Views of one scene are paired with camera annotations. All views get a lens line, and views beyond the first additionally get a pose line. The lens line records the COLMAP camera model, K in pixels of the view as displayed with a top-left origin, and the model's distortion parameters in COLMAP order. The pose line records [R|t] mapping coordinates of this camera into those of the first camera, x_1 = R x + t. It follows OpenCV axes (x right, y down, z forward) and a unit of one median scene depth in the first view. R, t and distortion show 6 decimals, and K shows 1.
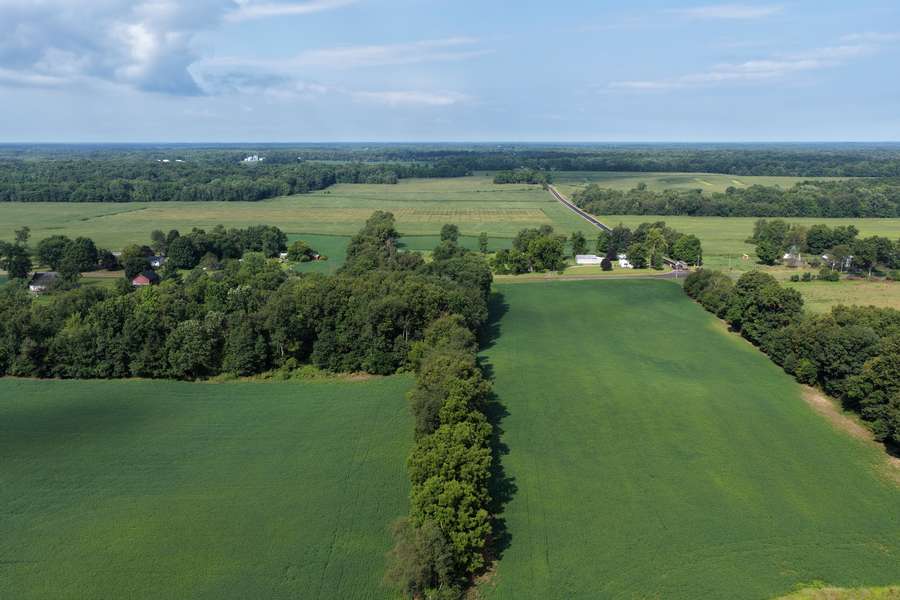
lens RADIAL K [[726.3, 0, 449.3], [0, 726.3, 299.6], [0, 0, 1]] dist [0.015051, -0.000948]
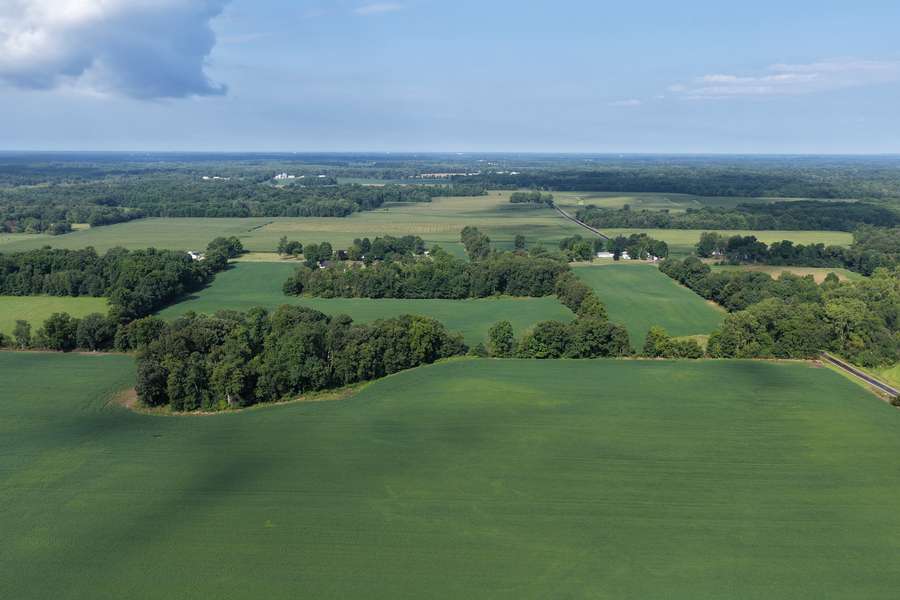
lens RADIAL K [[726.3, 0, 450.7], [0, 726.3, 300.0], [0, 0, 1]] dist [0.015051, -0.000948]
pose [[0.999234, -0.002735, 0.039046, -0.247276], [0.003170, 0.999934, -0.011078, 0.071632], [-0.039013, 0.011193, 0.999176, -0.736282]]
